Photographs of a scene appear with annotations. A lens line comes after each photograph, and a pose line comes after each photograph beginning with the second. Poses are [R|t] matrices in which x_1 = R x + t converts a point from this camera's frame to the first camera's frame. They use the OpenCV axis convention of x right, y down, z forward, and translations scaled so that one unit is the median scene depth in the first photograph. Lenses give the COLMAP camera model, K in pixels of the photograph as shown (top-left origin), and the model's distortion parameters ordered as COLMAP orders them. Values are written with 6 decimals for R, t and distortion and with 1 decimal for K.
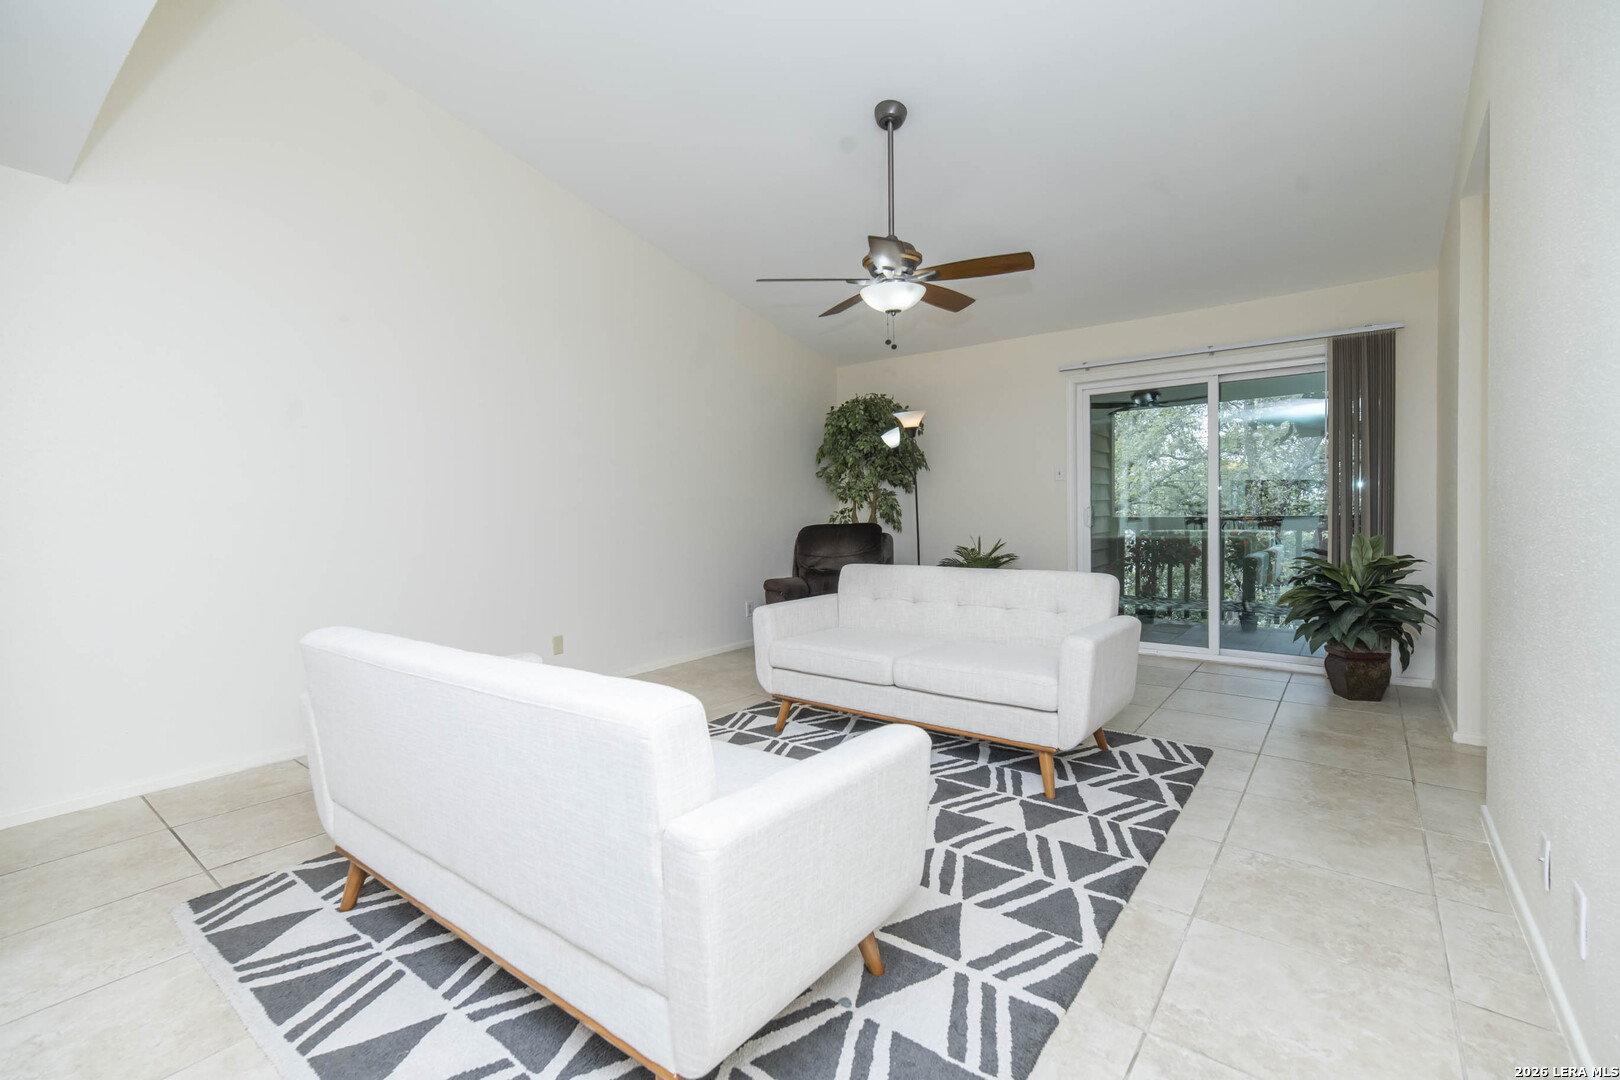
lens RADIAL K [[708.9, 0, 815.9], [0, 708.9, 531.3], [0, 0, 1]] dist [0.011652, -0.000411]
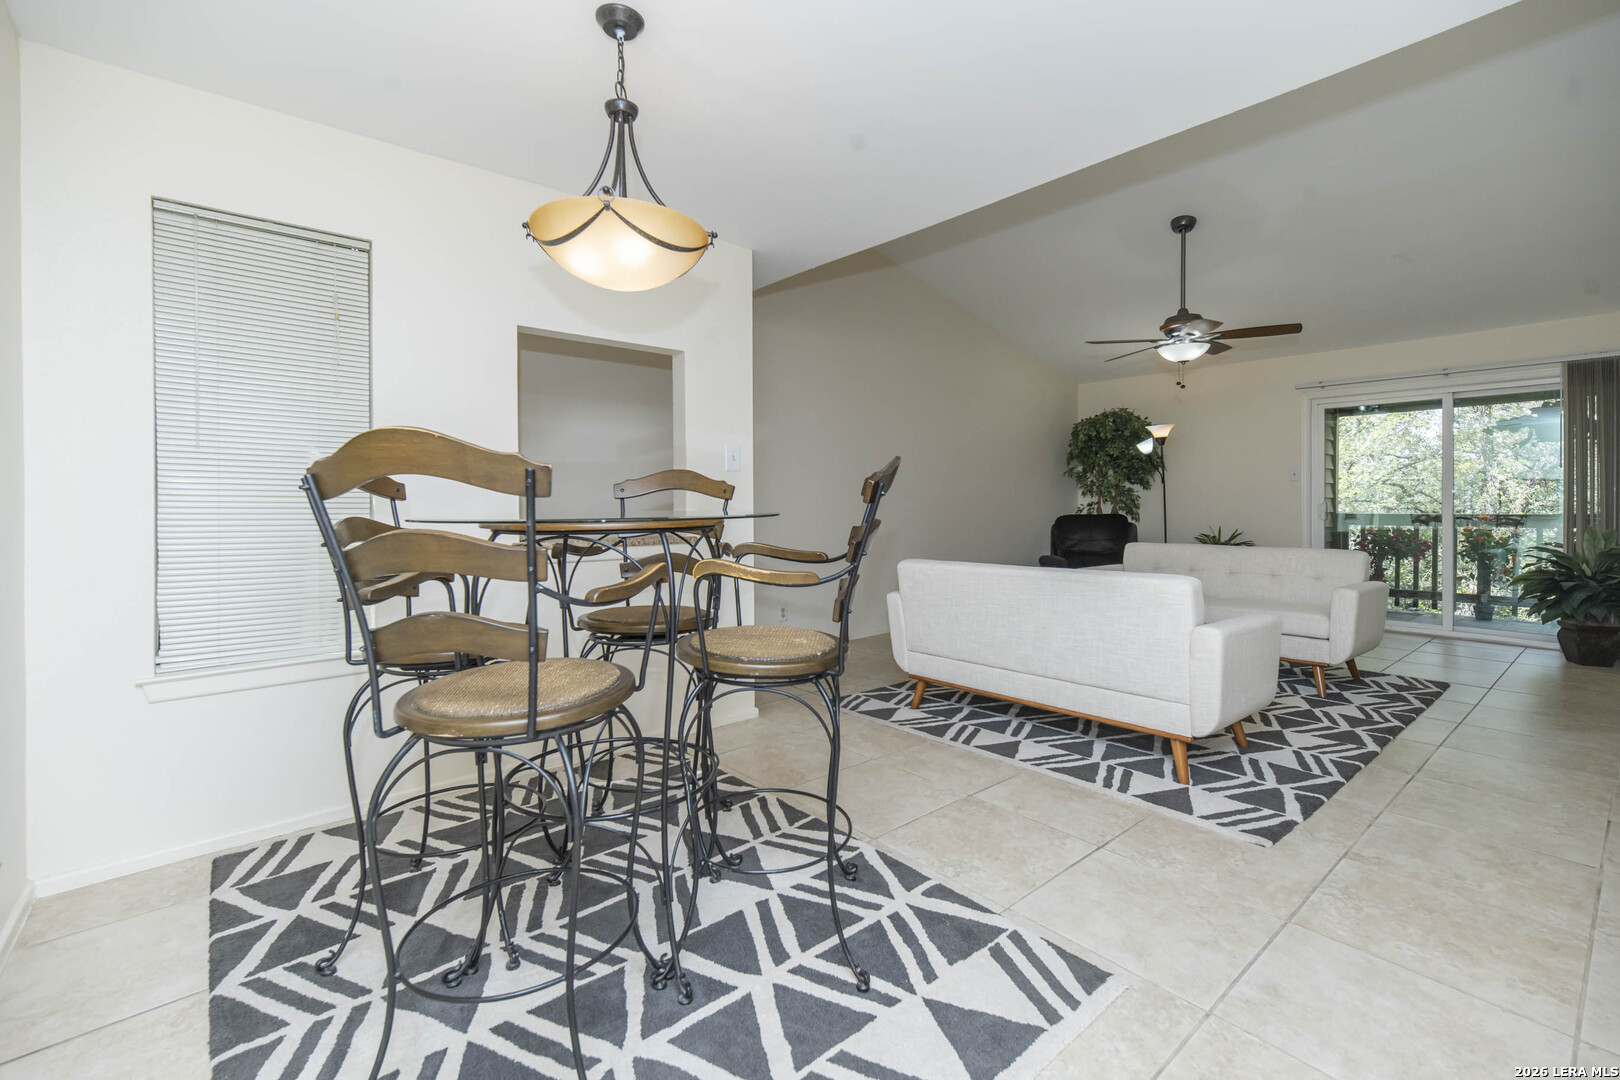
lens RADIAL K [[708.9, 0, 811.3], [0, 708.9, 513.8], [0, 0, 1]] dist [0.011652, -0.000411]
pose [[0.977895, 0.016061, -0.208480, -0.204115], [-0.019340, 0.999719, -0.013702, 0.016239], [0.208202, 0.017431, 0.977931, -0.342045]]
